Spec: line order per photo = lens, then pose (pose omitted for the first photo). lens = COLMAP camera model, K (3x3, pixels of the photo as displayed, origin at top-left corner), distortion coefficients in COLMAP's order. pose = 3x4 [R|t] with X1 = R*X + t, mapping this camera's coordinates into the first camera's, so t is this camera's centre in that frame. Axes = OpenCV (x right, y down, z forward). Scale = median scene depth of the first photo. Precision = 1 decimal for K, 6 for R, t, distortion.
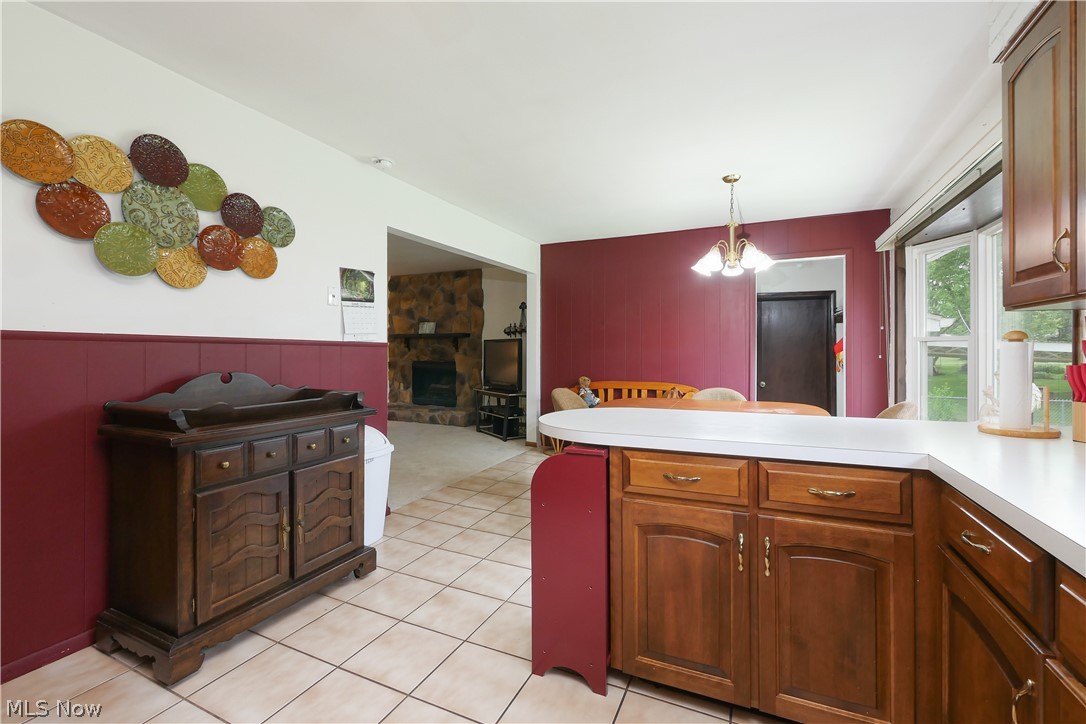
lens RADIAL K [[461.6, 0, 540.3], [0, 461.6, 358.5], [0, 0, 1]] dist [0.001128, 0.000195]
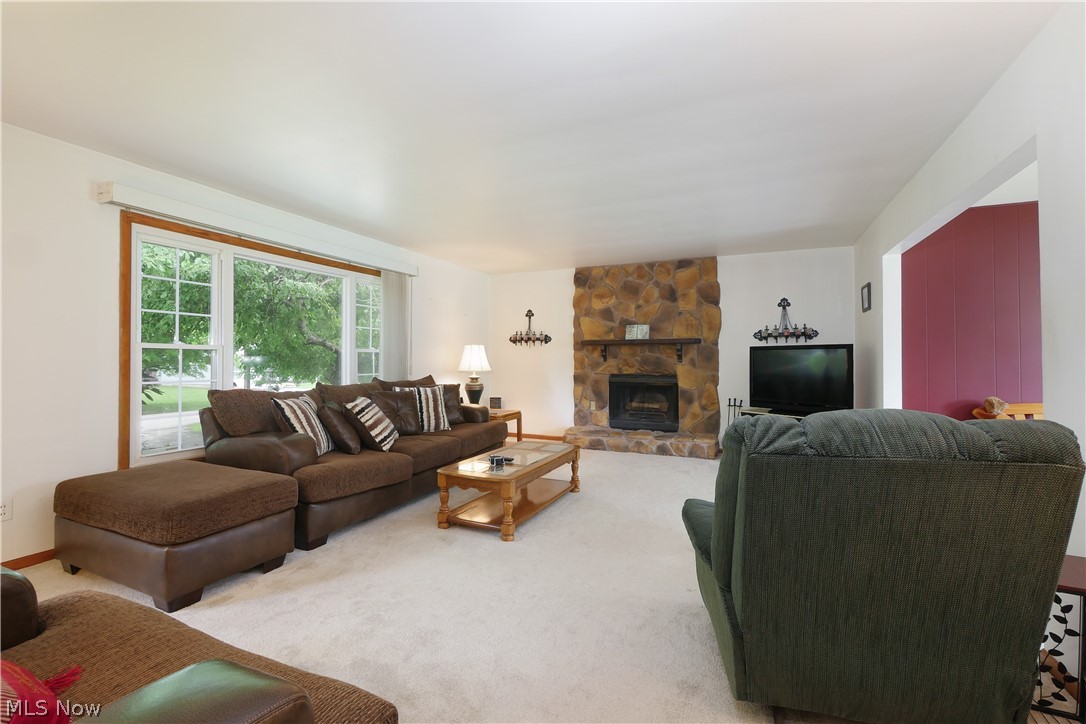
lens RADIAL K [[461.6, 0, 540.3], [0, 461.6, 358.5], [0, 0, 1]] dist [0.001128, 0.000195]
pose [[0.999847, -0.003832, 0.017084, -0.424497], [0.004139, 0.999829, -0.018024, -0.007215], [-0.017012, 0.018092, 0.999692, 0.211741]]
